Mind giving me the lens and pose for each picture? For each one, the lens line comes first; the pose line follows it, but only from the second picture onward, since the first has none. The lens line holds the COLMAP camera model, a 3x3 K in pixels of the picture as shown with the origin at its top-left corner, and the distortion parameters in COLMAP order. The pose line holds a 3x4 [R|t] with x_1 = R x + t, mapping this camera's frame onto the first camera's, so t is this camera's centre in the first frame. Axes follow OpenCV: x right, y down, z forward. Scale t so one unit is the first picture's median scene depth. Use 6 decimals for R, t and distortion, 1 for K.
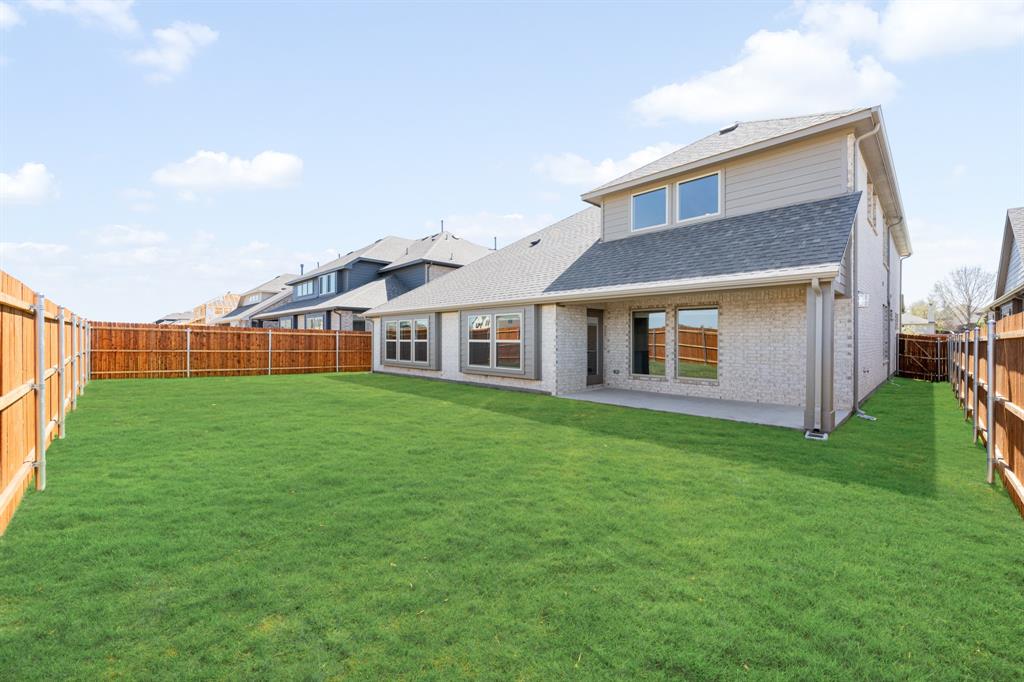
lens RADIAL K [[423.0, 0, 505.5], [0, 423.0, 337.5], [0, 0, 1]] dist [0.001300, -0.002573]
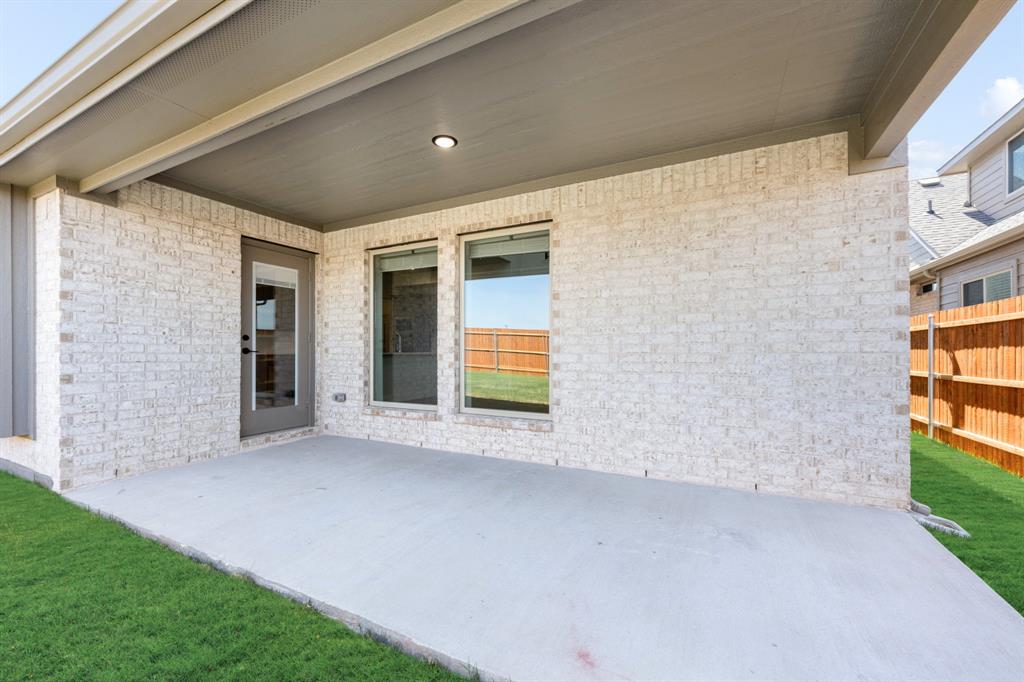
lens RADIAL K [[423.0, 0, 514.4], [0, 423.0, 345.6], [0, 0, 1]] dist [0.001300, -0.002573]
pose [[0.945365, 0.002784, 0.326003, 0.291742], [0.001368, 0.999921, -0.012504, 0.034684], [-0.326012, 0.012267, 0.945286, 0.545552]]
